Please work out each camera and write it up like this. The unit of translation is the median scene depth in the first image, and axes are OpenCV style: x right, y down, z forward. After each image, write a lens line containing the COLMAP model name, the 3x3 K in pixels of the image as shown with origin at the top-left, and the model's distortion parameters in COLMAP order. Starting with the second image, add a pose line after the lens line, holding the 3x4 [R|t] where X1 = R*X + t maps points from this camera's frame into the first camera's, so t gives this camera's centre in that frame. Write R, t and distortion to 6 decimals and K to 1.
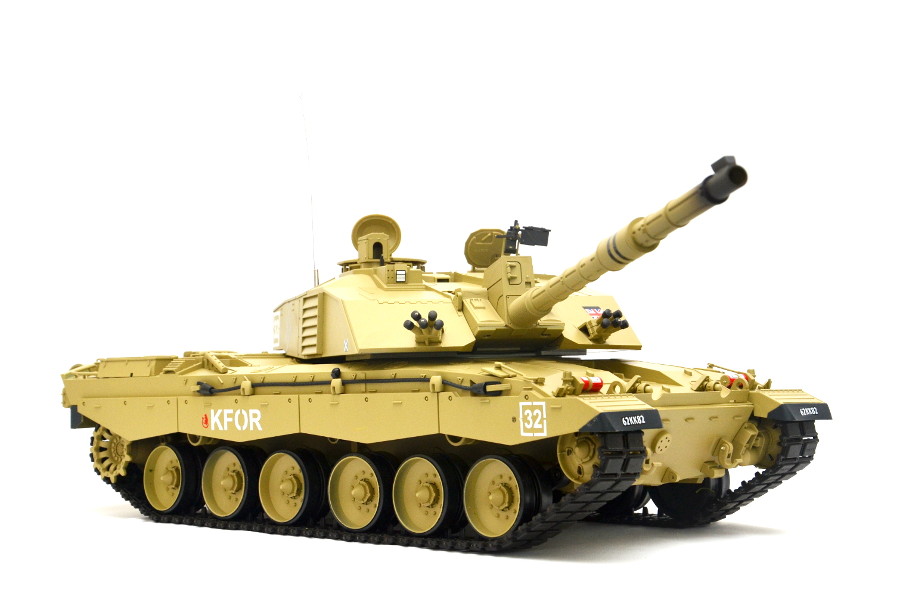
lens RADIAL K [[1681.3, 0, 450.0], [0, 1681.3, 298.0], [0, 0, 1]] dist [0.353866, 0.024173]
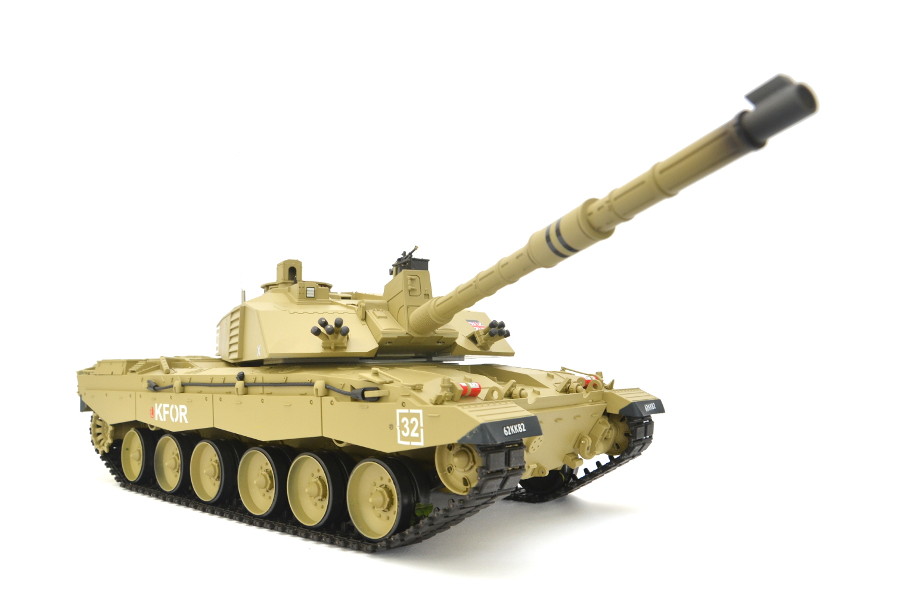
lens RADIAL K [[704.2, 0, 450.0], [0, 704.2, 298.0], [0, 0, 1]] dist [-0.126947, 0.004923]
pose [[0.997932, 0.007082, 0.063890, 0.041135], [-0.003587, 0.998499, -0.054648, 0.017830], [-0.064181, 0.054305, 0.996460, 0.533084]]
